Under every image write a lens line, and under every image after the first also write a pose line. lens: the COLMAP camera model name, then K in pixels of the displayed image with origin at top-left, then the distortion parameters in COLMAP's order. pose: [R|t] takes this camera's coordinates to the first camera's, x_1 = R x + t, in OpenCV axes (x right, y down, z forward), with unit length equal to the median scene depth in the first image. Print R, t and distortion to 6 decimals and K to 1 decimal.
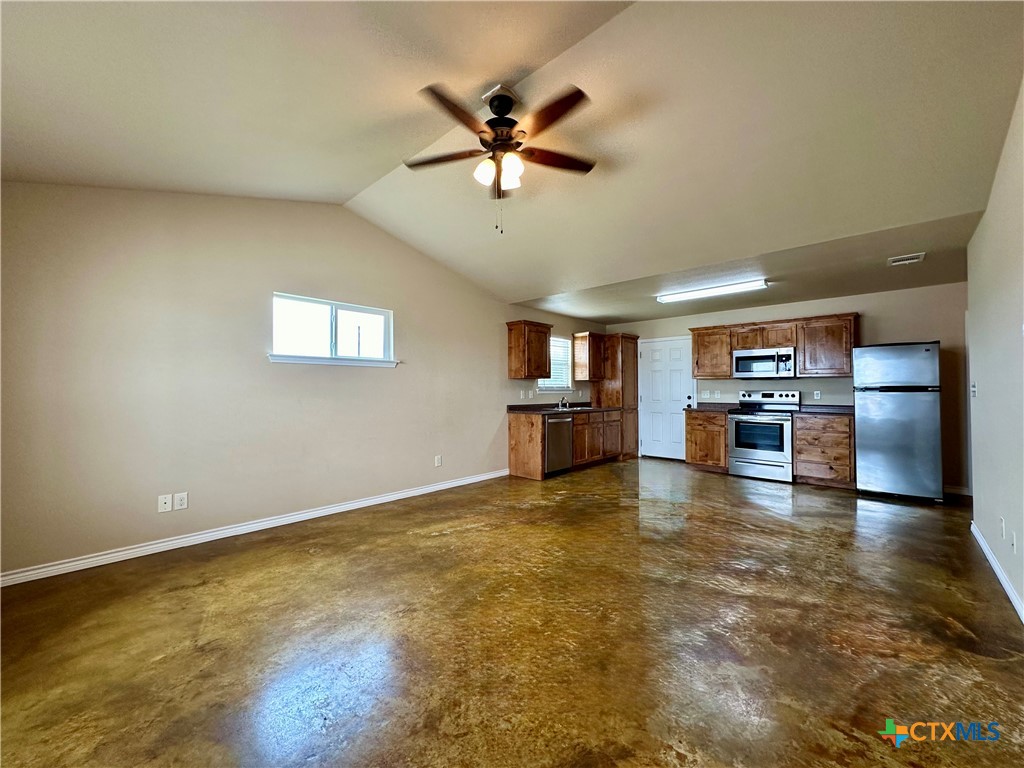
lens RADIAL K [[408.8, 0, 512.5], [0, 408.8, 383.2], [0, 0, 1]] dist [0.000180, -0.000006]
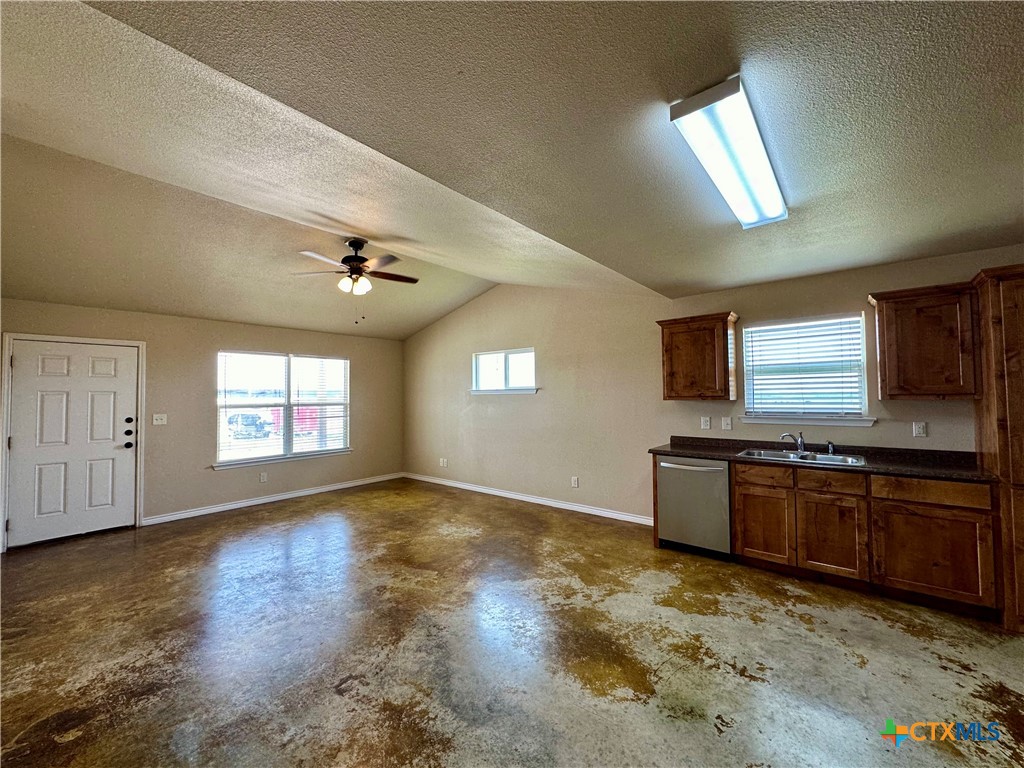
lens RADIAL K [[408.8, 0, 512.5], [0, 408.8, 383.2], [0, 0, 1]] dist [0.000180, -0.000006]
pose [[0.054581, -0.029842, -0.998063, 0.706311], [0.027322, 0.999224, -0.028383, -0.028310], [0.998135, -0.025720, 0.055354, 0.661147]]
